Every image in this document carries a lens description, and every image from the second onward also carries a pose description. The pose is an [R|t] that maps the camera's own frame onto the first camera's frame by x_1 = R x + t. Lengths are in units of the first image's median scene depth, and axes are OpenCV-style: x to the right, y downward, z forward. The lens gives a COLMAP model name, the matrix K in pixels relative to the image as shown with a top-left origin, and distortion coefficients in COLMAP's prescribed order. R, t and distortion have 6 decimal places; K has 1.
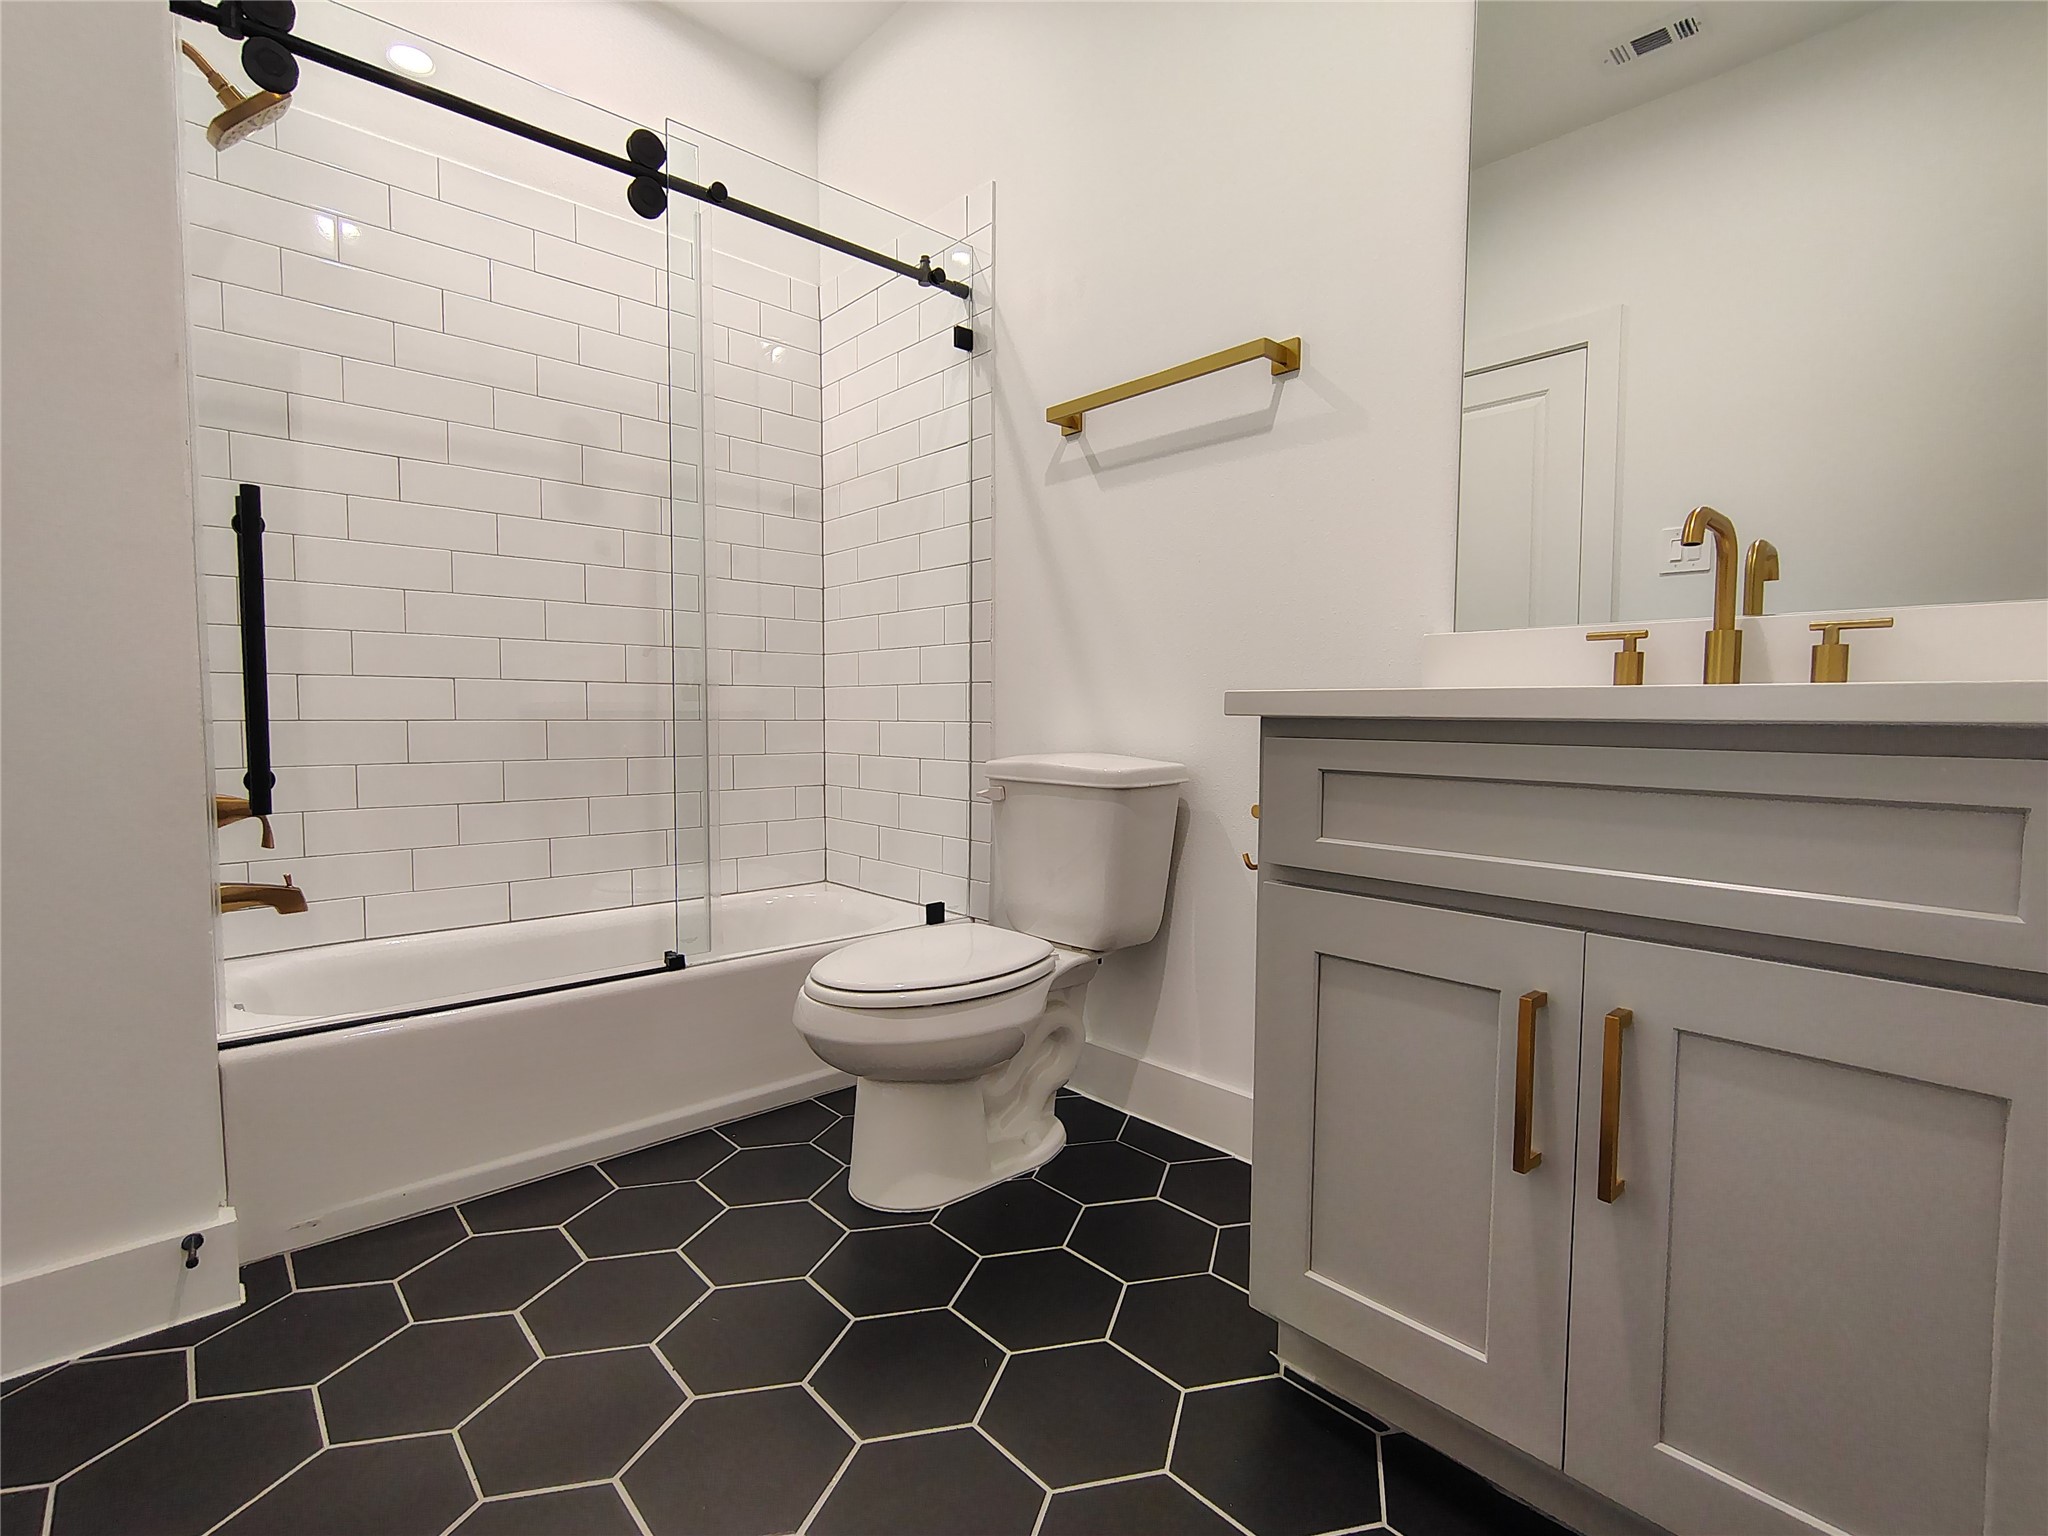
lens RADIAL K [[959.1, 0, 1024.1], [0, 959.1, 767.5], [0, 0, 1]] dist [-0.002470, 0.001812]
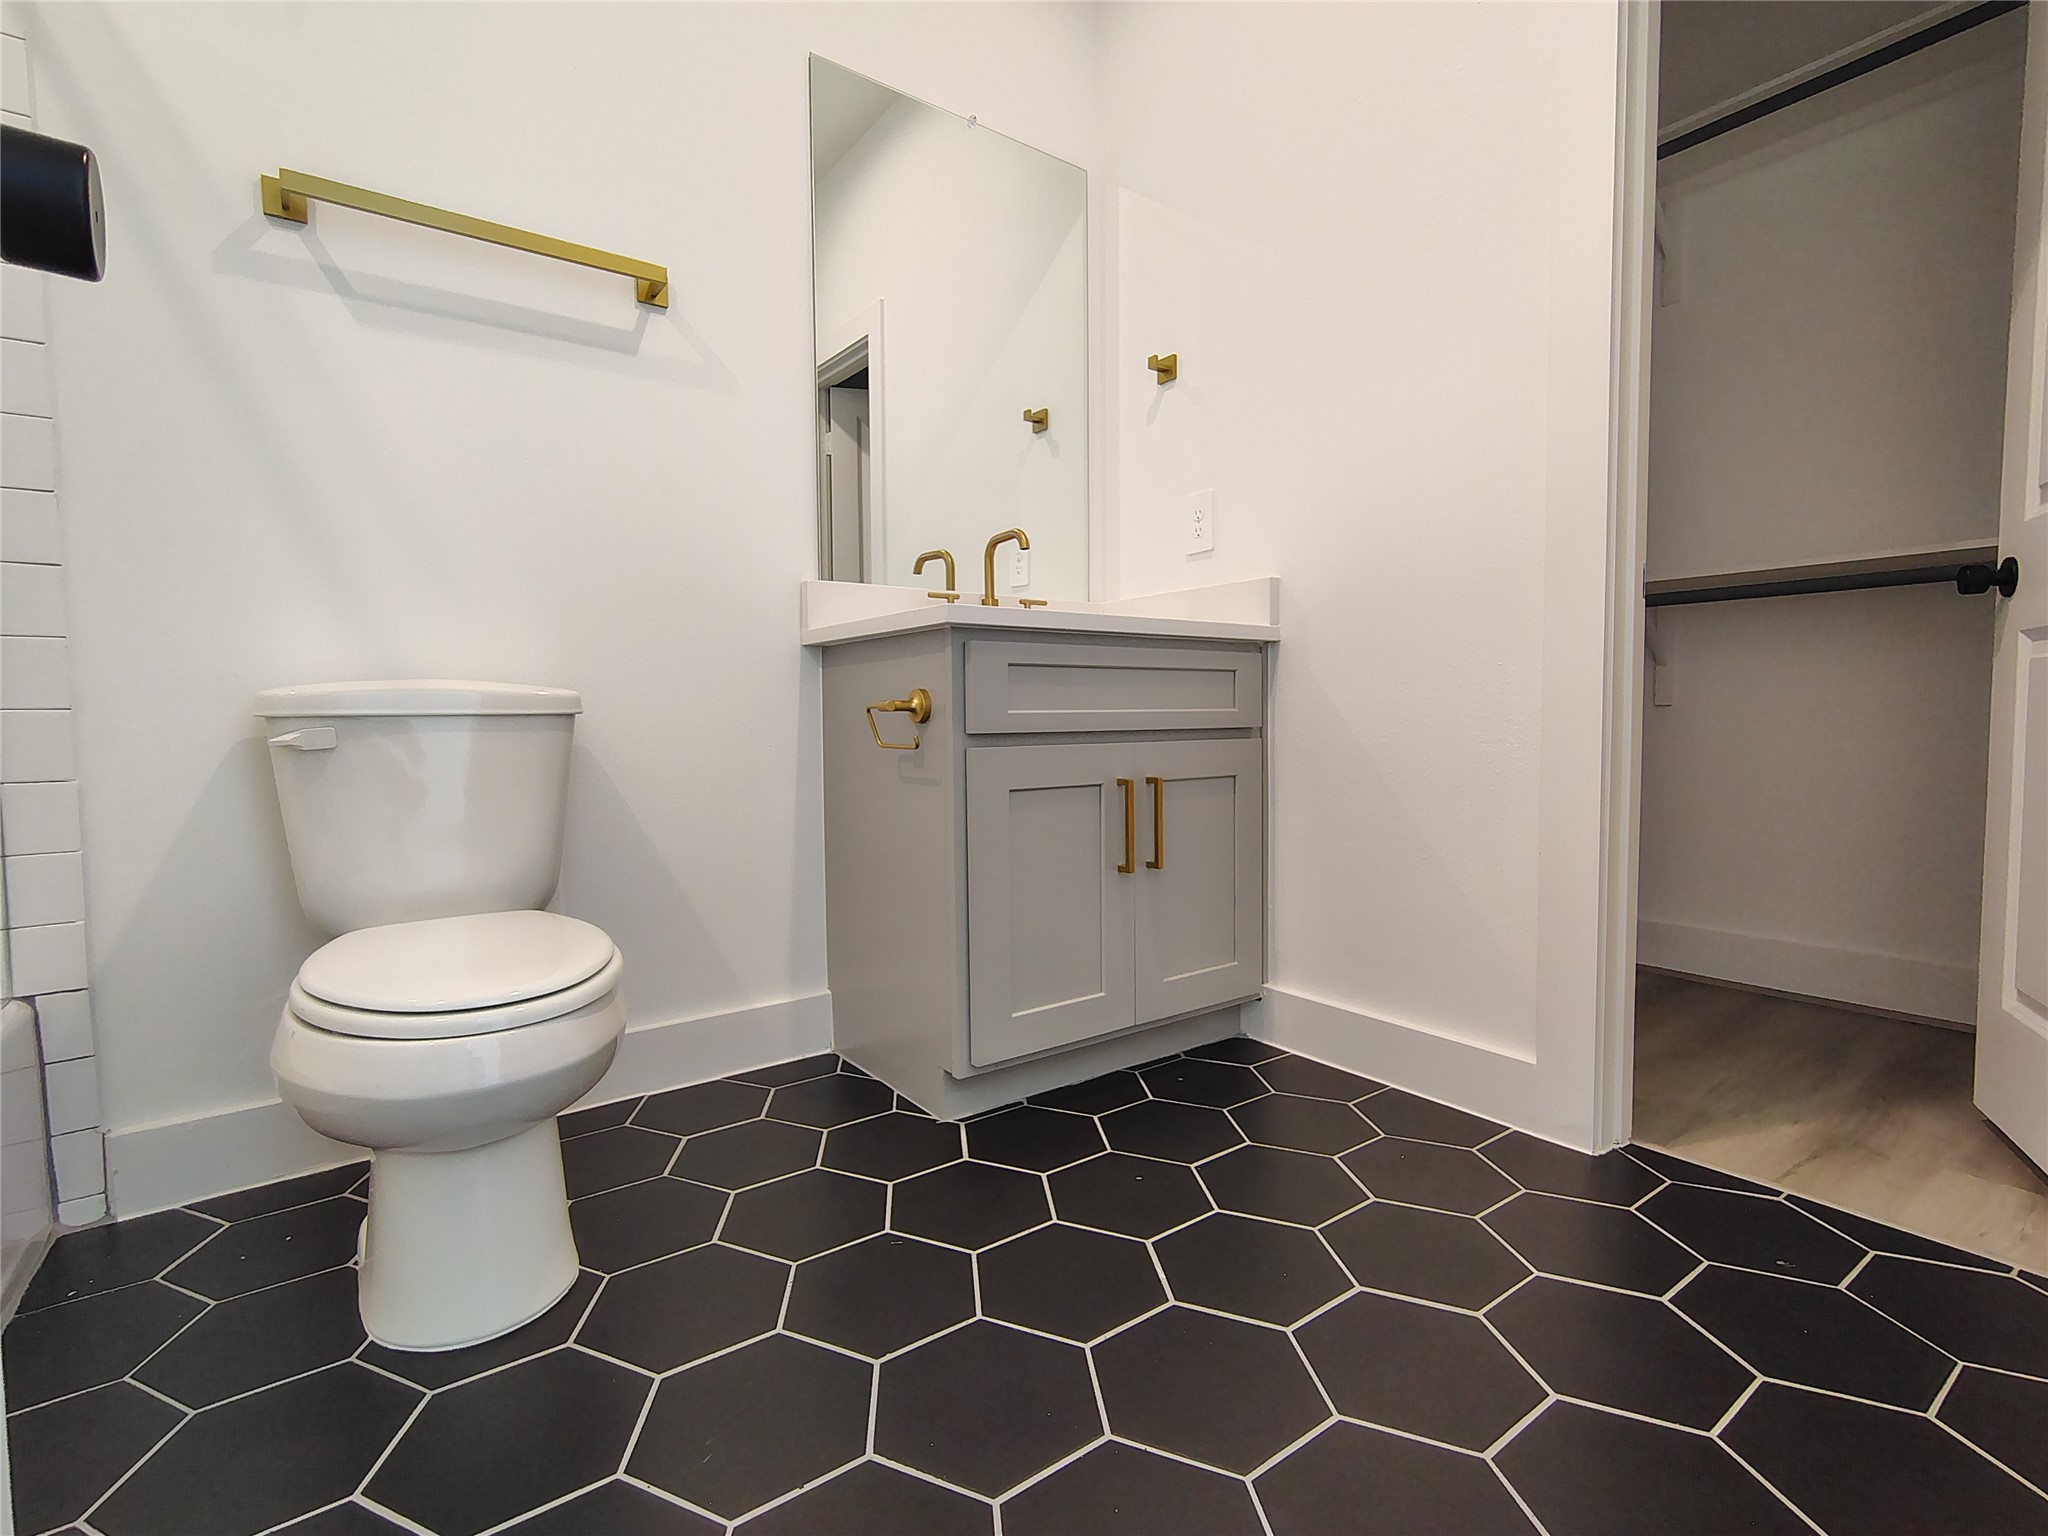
lens RADIAL K [[959.1, 0, 1024.1], [0, 959.1, 767.5], [0, 0, 1]] dist [-0.002470, 0.001812]
pose [[0.111567, -0.060286, 0.991927, -0.711589], [0.071375, 0.996066, 0.052510, 0.053035], [-0.991190, 0.064940, 0.115432, 0.509620]]
